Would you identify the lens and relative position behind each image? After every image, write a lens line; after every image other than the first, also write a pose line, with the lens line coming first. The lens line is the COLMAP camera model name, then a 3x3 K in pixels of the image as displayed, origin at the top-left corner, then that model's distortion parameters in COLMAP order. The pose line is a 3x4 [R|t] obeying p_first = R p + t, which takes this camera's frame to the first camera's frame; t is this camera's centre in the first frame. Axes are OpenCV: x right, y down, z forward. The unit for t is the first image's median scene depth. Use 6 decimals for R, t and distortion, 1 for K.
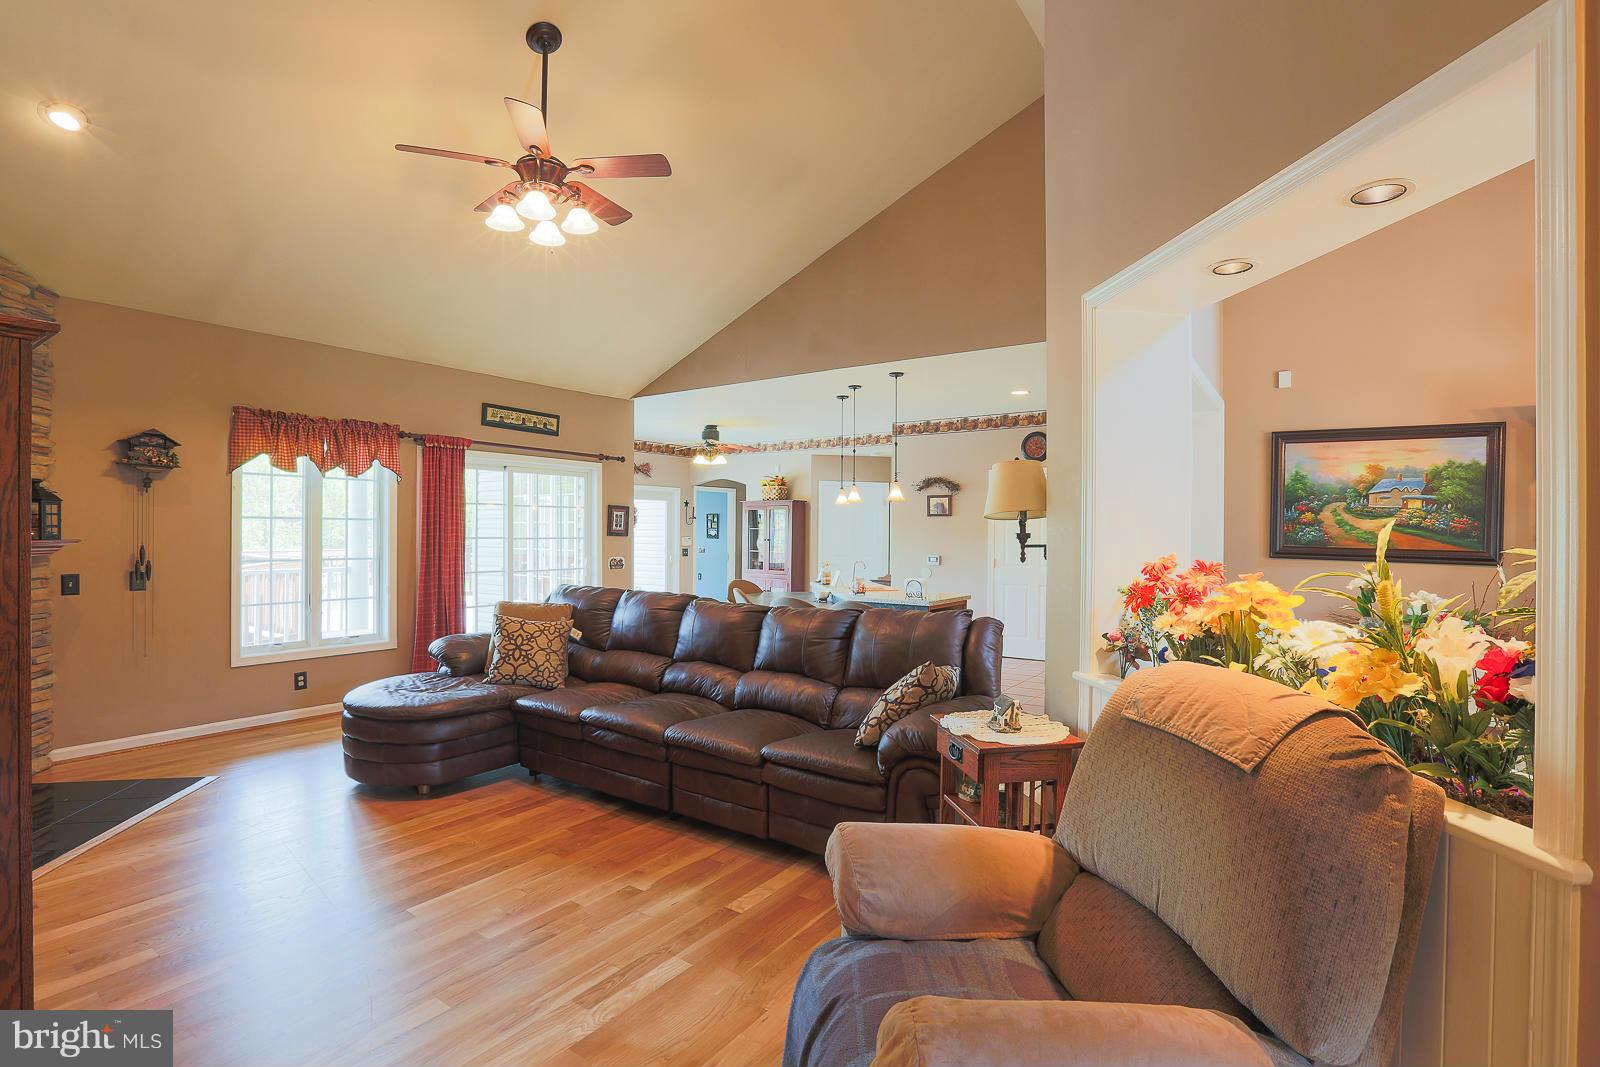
lens RADIAL K [[745.2, 0, 804.8], [0, 745.2, 530.5], [0, 0, 1]] dist [-0.043265, 0.015929]
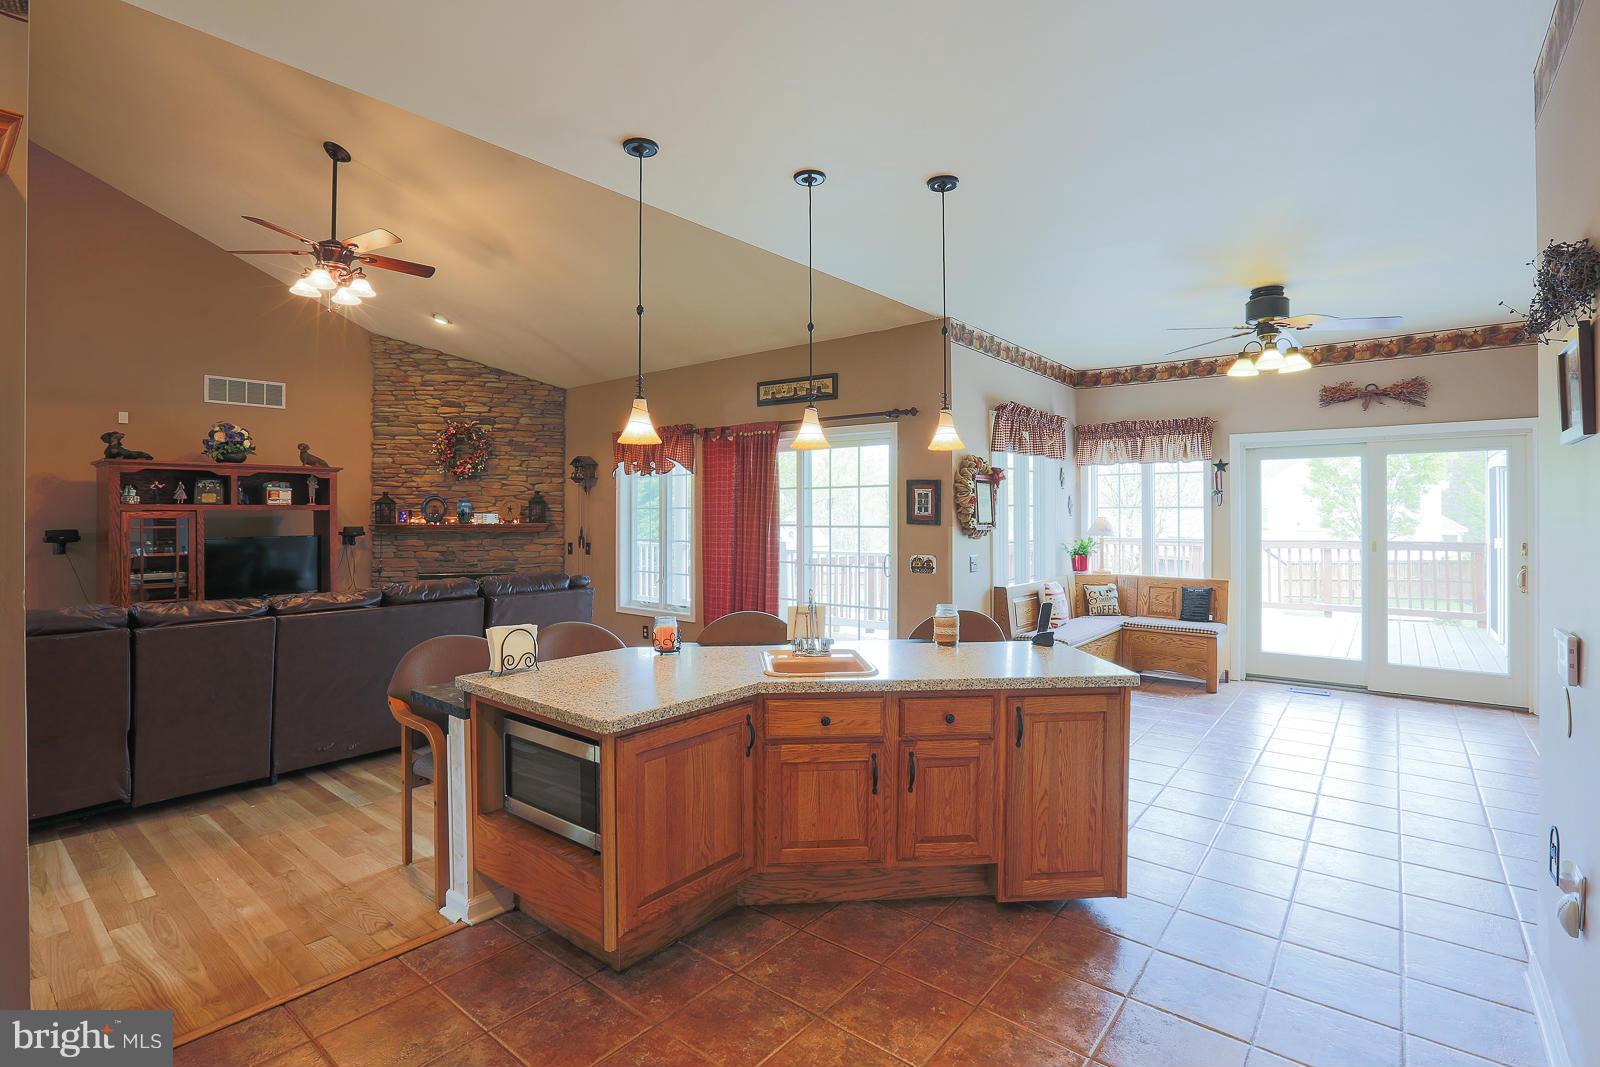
lens RADIAL K [[745.2, 0, 810.4], [0, 745.2, 528.3], [0, 0, 1]] dist [-0.043265, 0.015929]
pose [[-0.063473, 0.005866, -0.997966, 0.760557], [0.000437, 0.999983, 0.005850, 0.011588], [0.997983, -0.000065, -0.063475, 1.668472]]
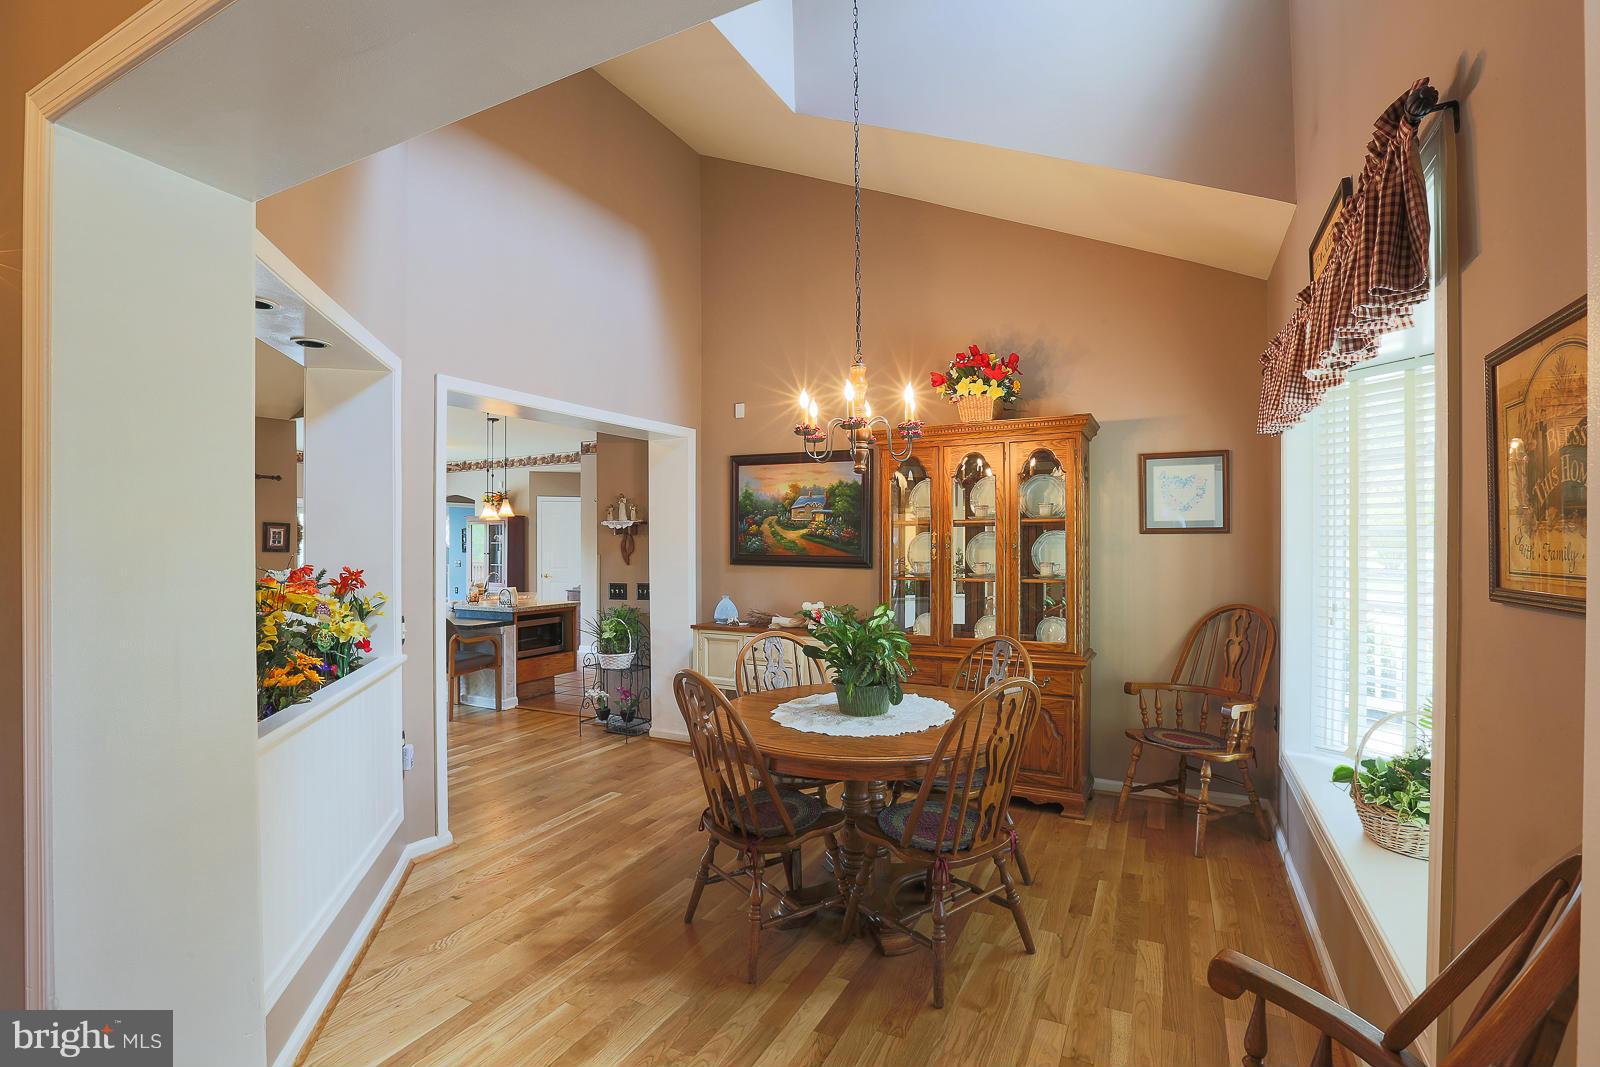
lens RADIAL K [[745.2, 0, 796.4], [0, 745.2, 539.3], [0, 0, 1]] dist [-0.043265, 0.015929]
pose [[0.990856, -0.010351, 0.134523, 0.577205], [0.011176, 0.999923, -0.005380, 0.005332], [-0.134457, 0.006834, 0.990896, -0.176996]]
